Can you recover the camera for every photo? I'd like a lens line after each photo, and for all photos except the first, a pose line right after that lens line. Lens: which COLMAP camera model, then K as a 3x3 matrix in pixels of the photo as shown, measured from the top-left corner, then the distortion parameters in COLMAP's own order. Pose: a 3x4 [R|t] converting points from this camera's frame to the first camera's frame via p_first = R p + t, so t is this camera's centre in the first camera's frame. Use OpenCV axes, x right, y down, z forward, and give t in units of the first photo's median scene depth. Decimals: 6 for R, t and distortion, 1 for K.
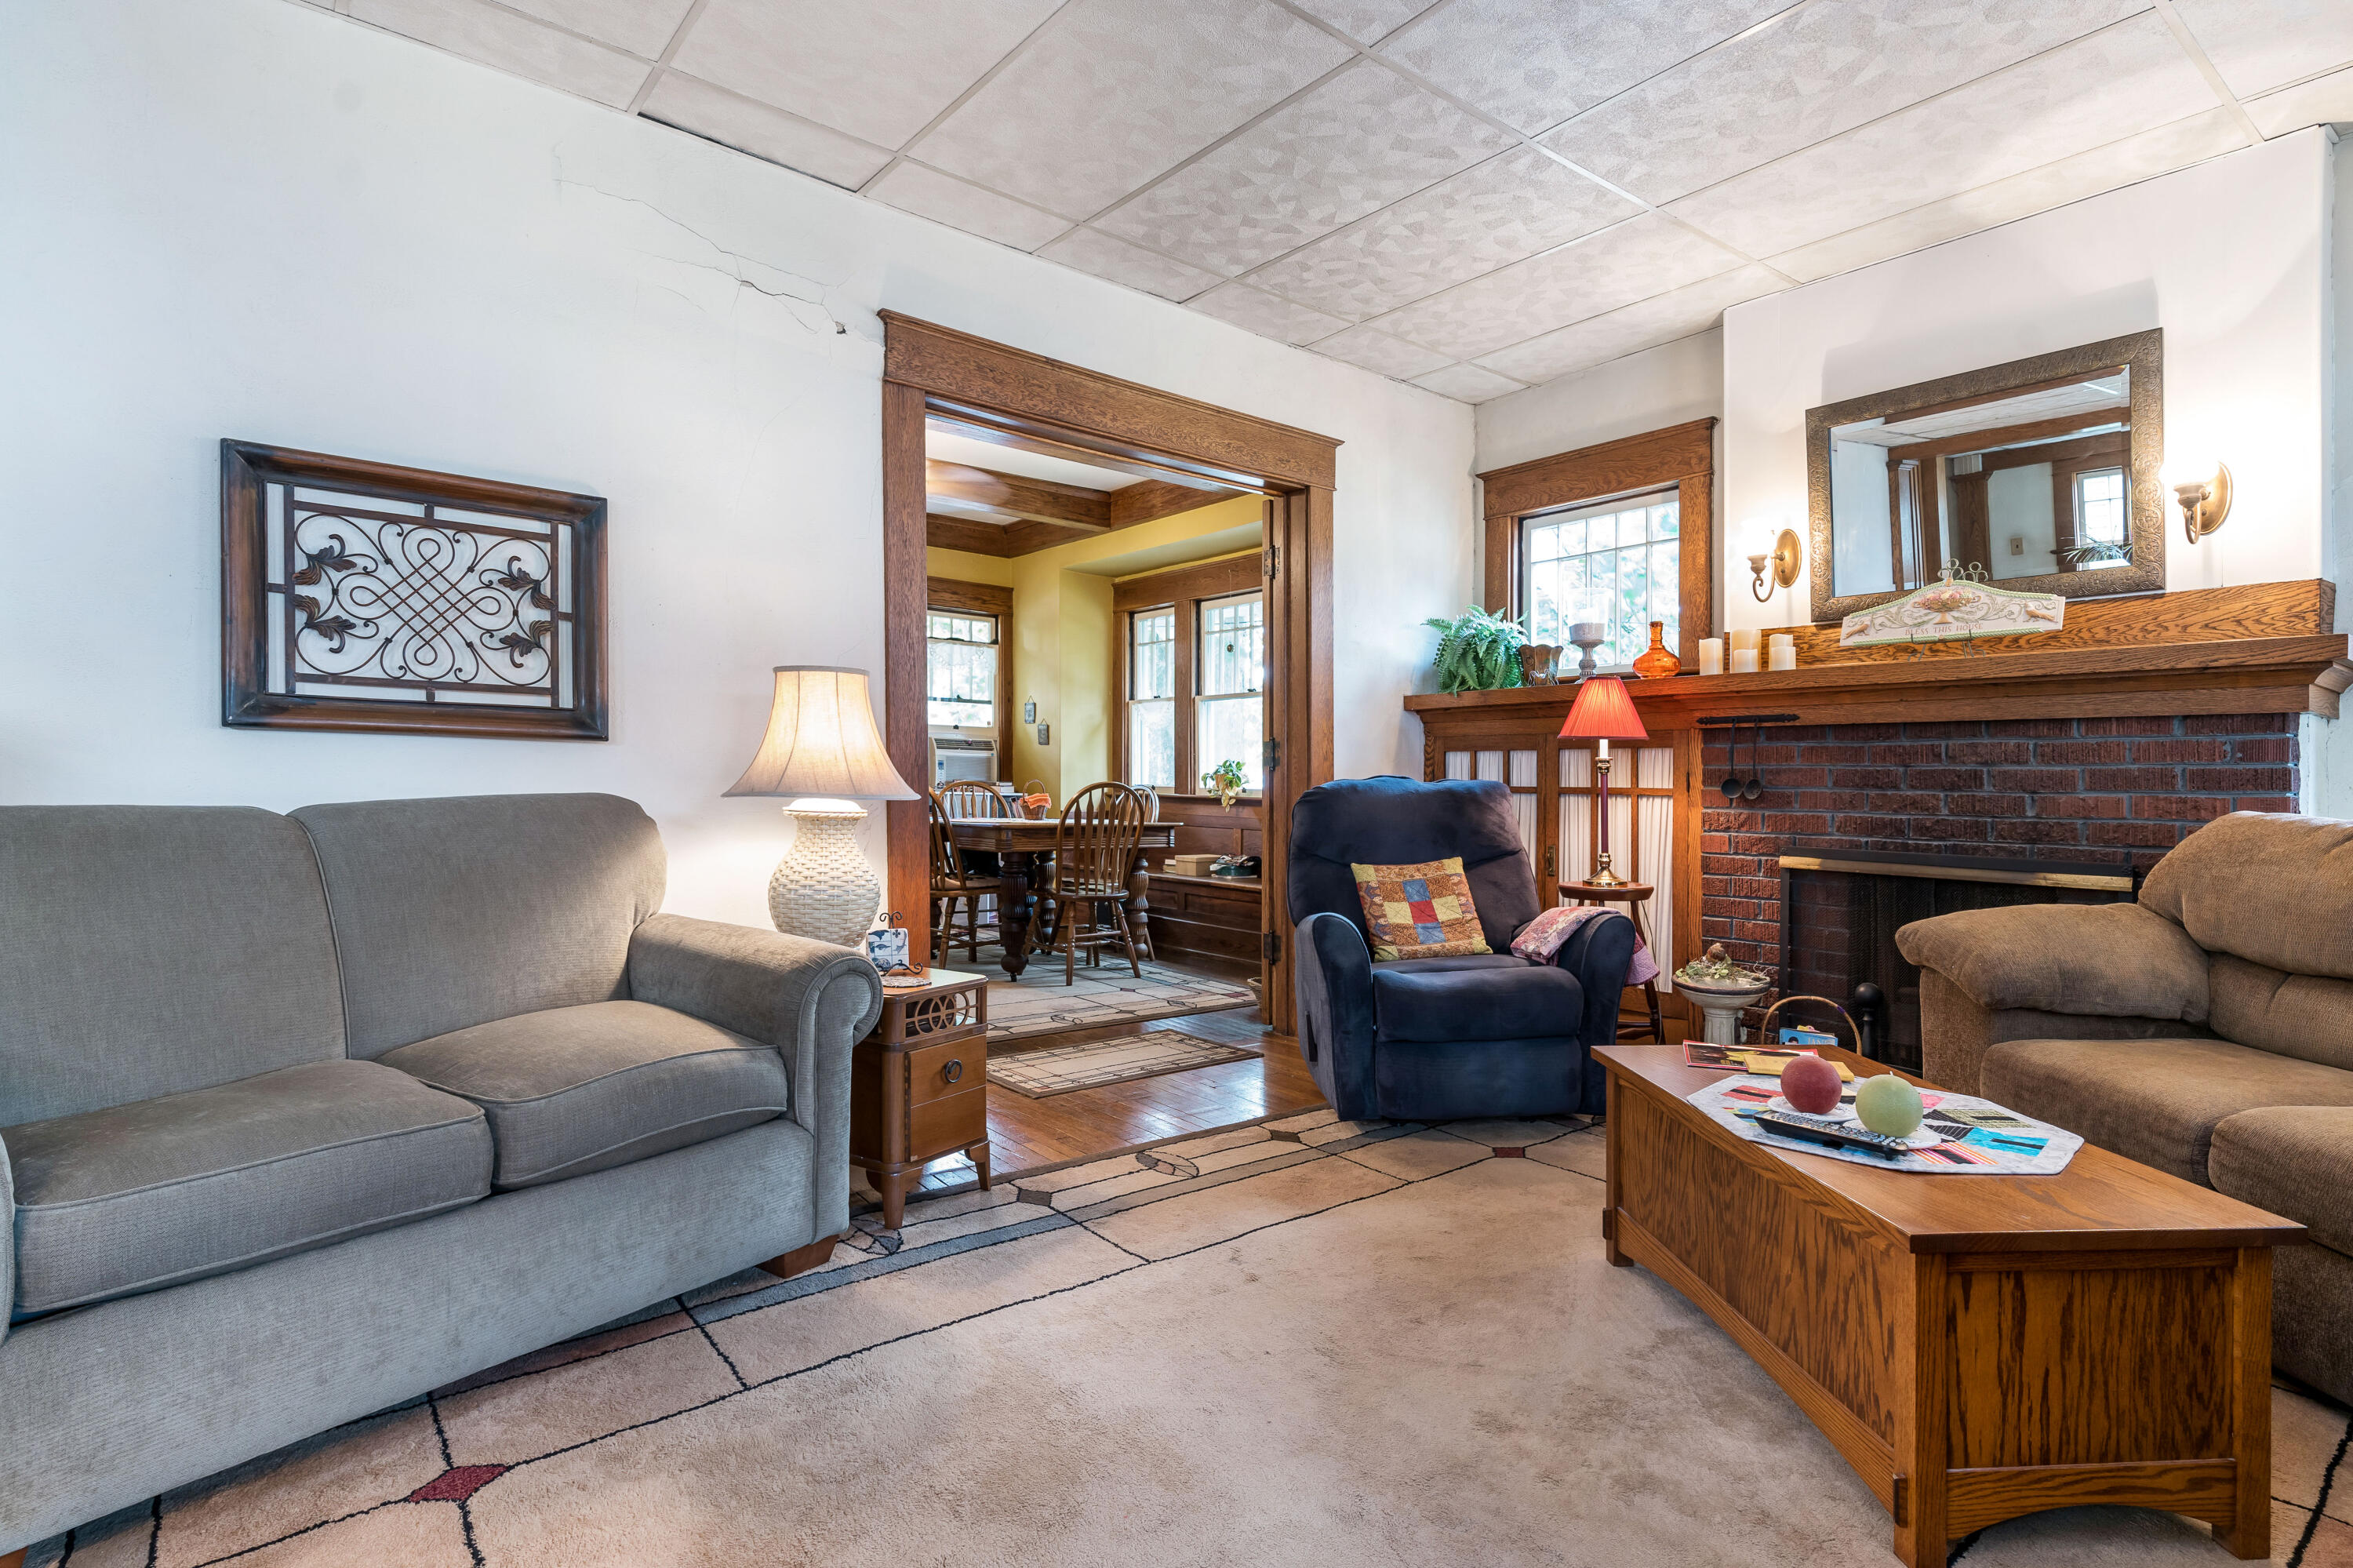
lens RADIAL K [[1174.9, 0, 1172.8], [0, 1174.9, 776.7], [0, 0, 1]] dist [0.005477, -0.002462]
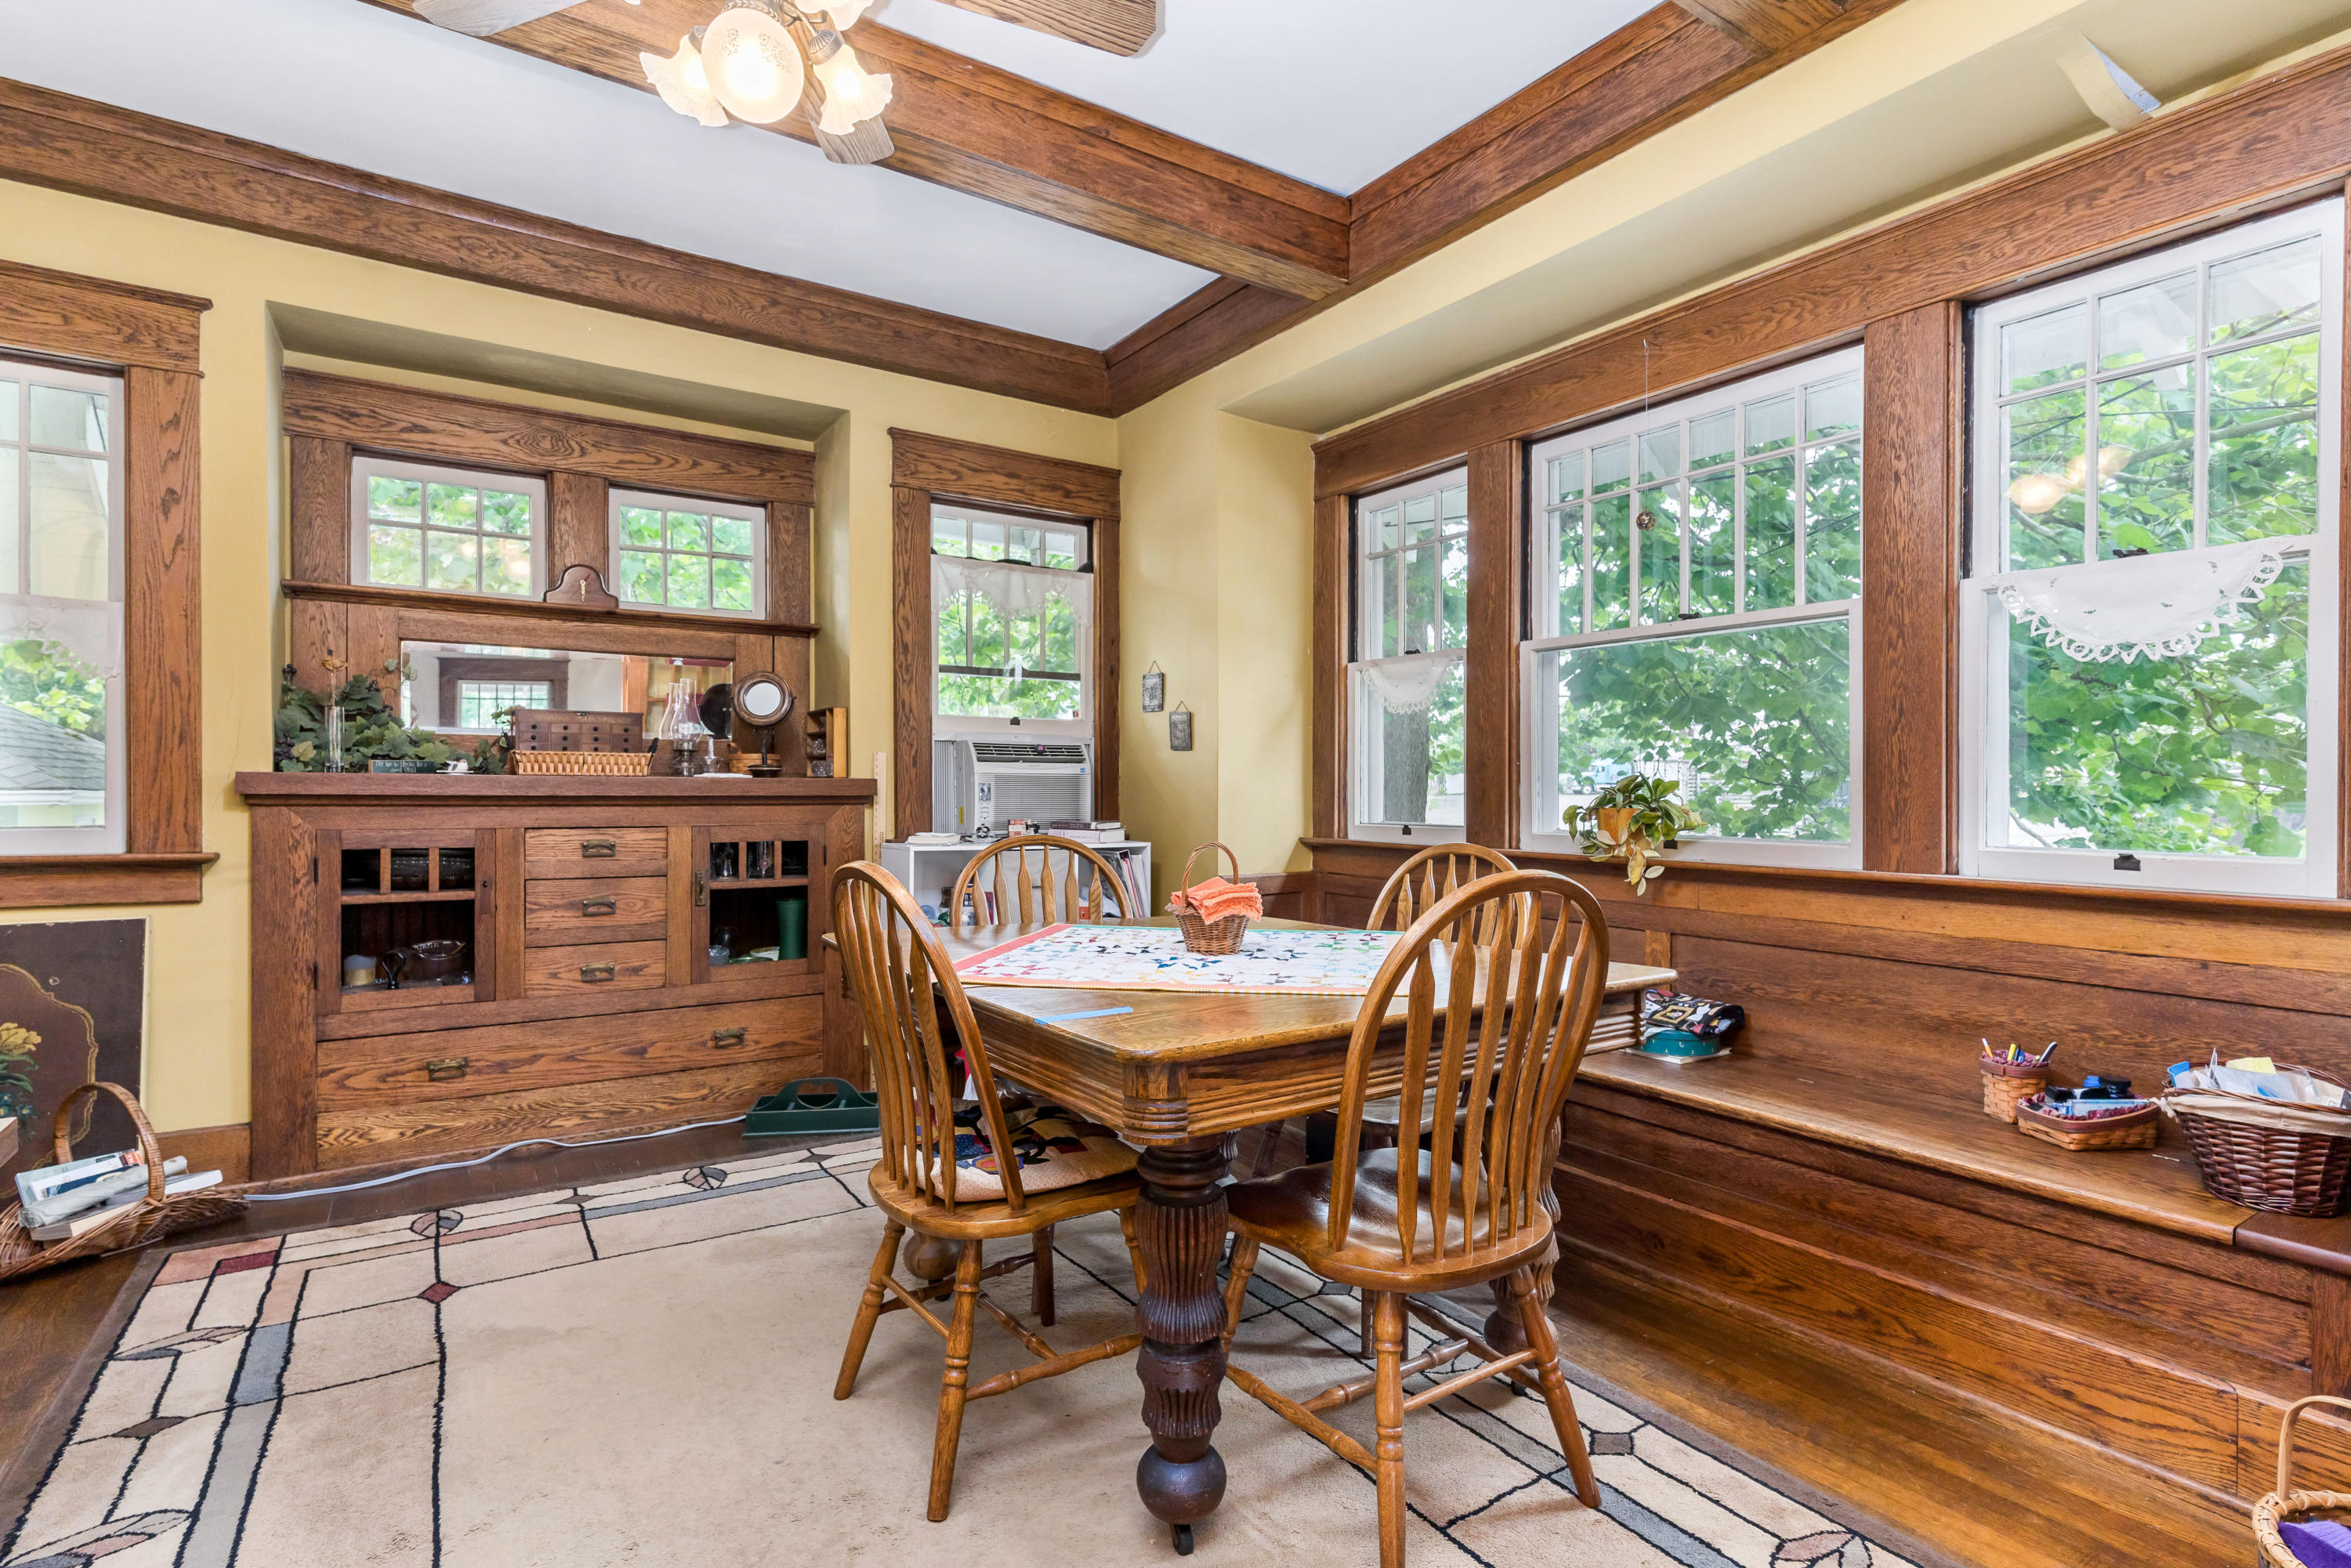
lens RADIAL K [[1173.8, 0, 1181.4], [0, 1173.8, 794.1], [0, 0, 1]] dist [0.005477, -0.002462]
pose [[0.998680, 0.004475, -0.051176, -0.080942], [-0.005515, 0.999781, -0.020191, 0.002401], [0.051074, 0.020447, 0.998486, 0.469338]]
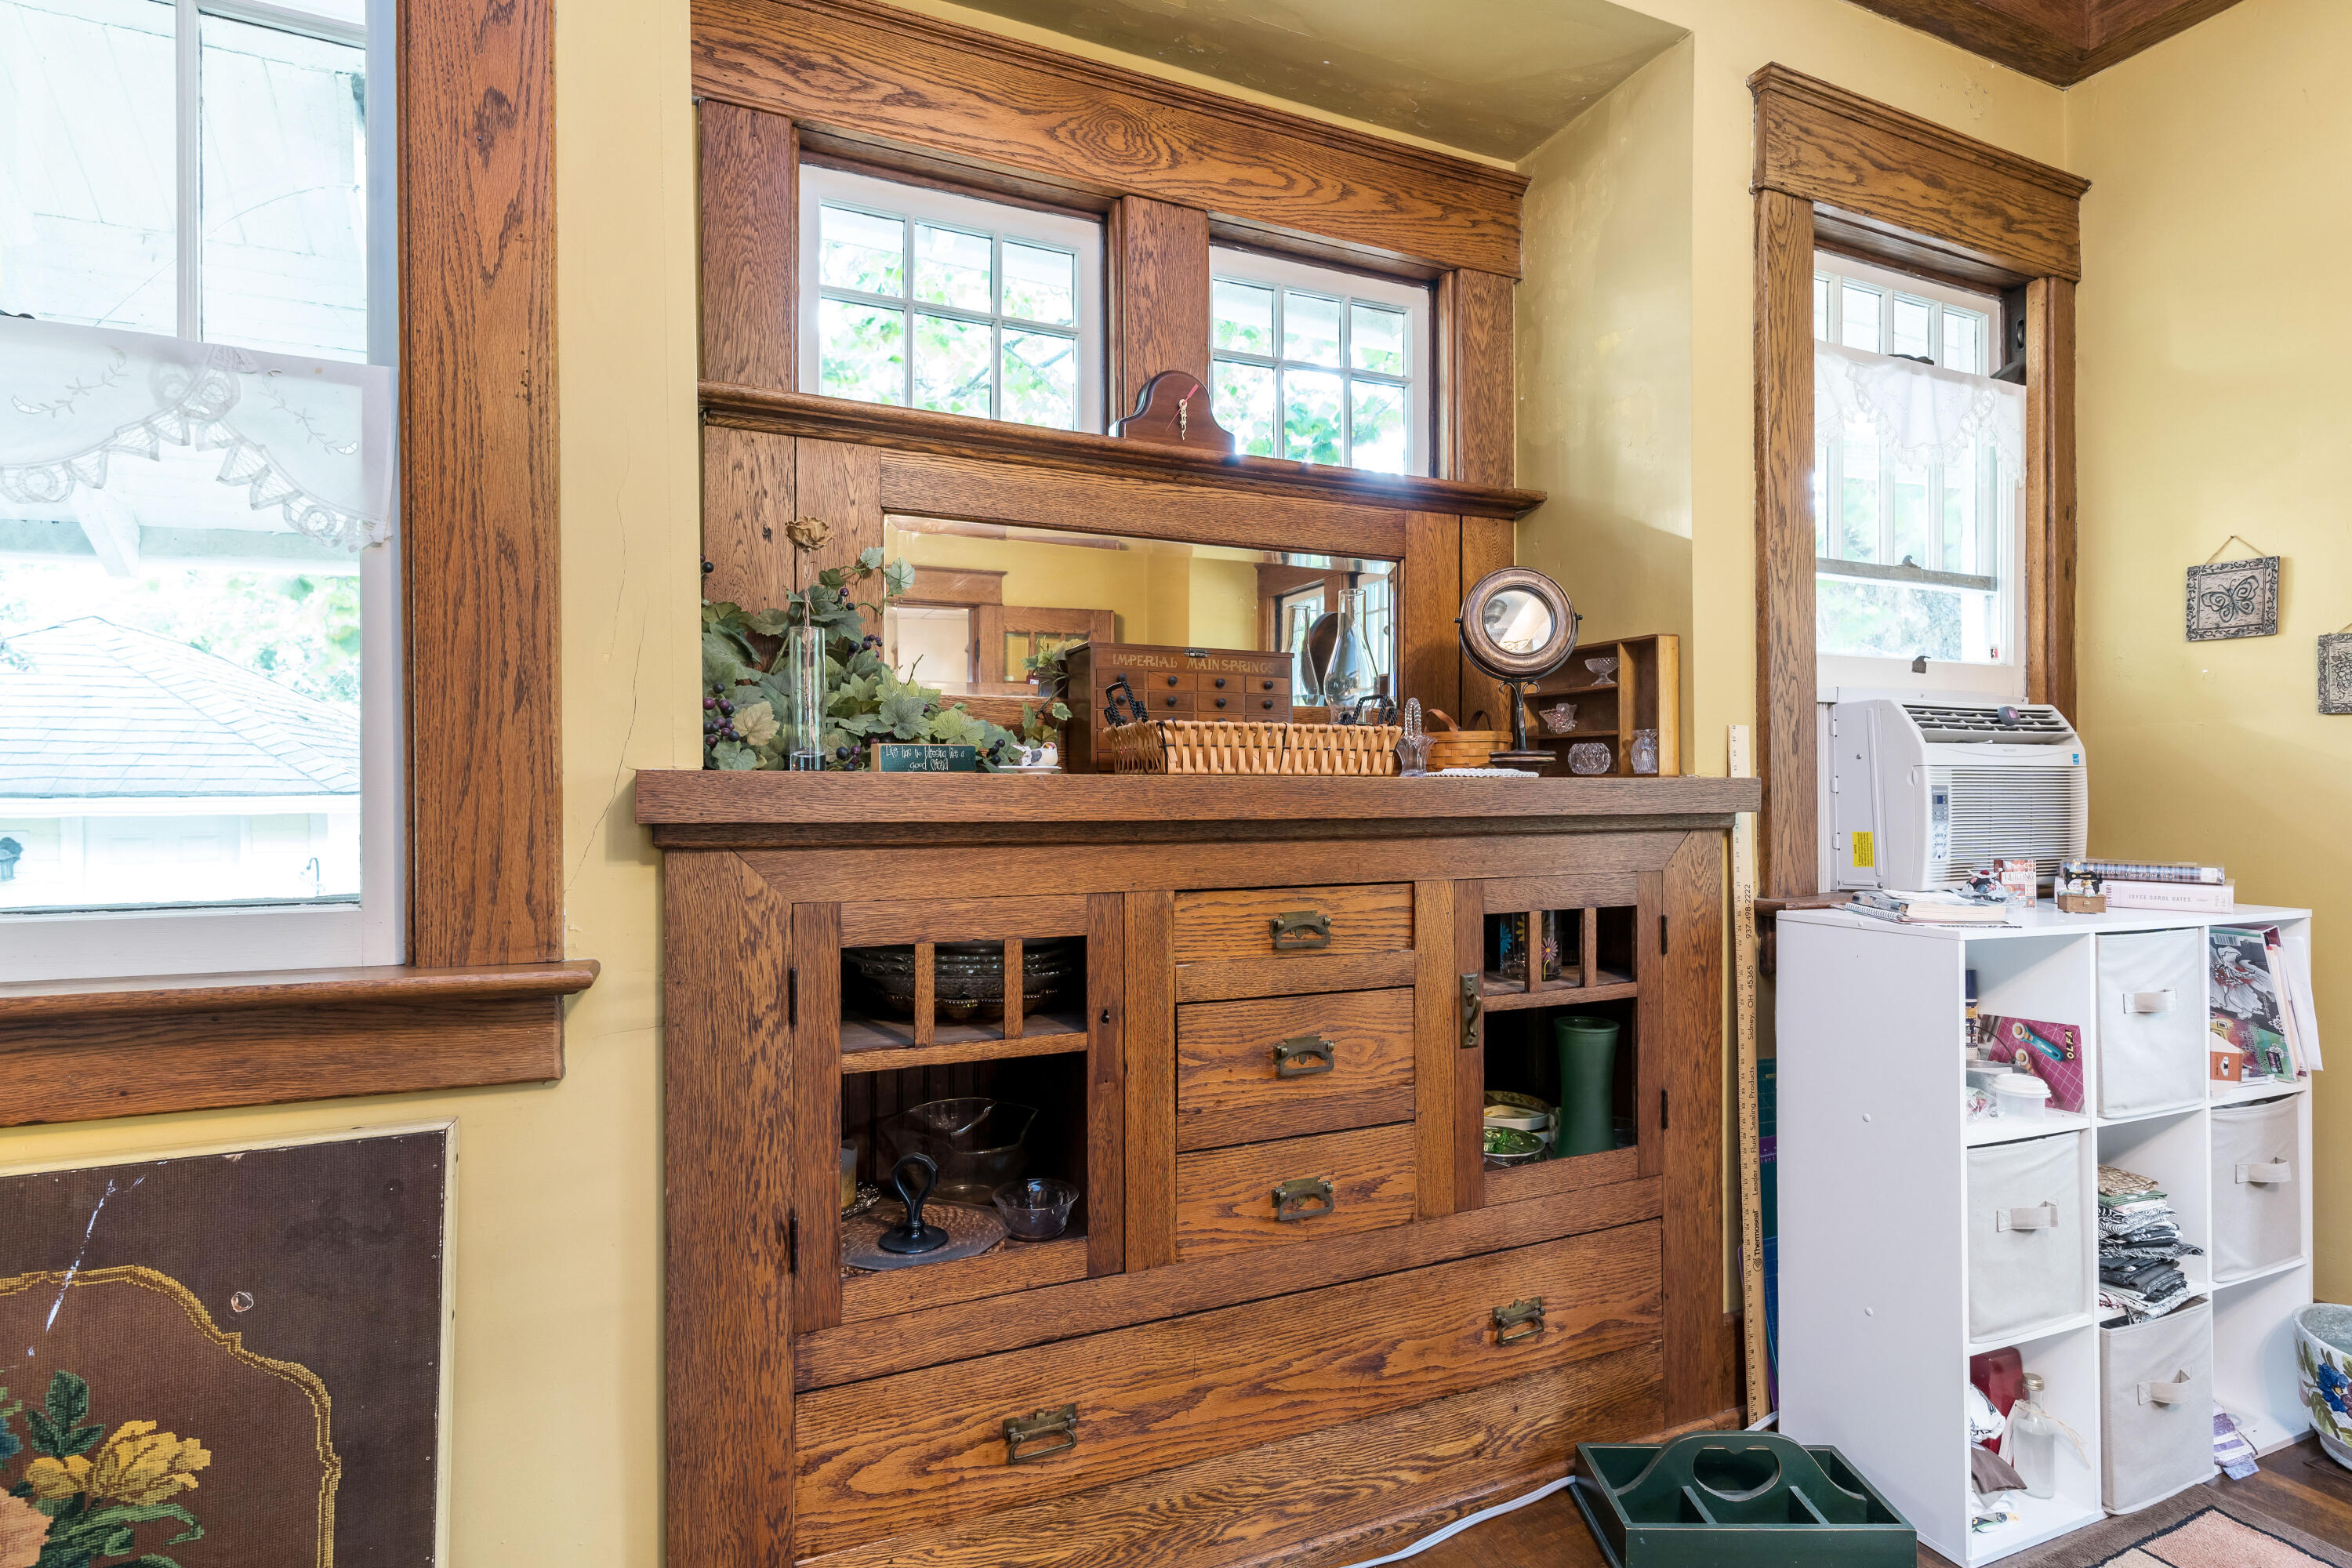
lens RADIAL K [[1174.4, 0, 1167.4], [0, 1174.4, 792.1], [0, 0, 1]] dist [0.005477, -0.002462]
pose [[0.973994, 0.000700, -0.226572, -0.299060], [-0.005142, 0.999806, -0.019018, -0.005207], [0.226515, 0.019688, 0.973809, 0.694603]]
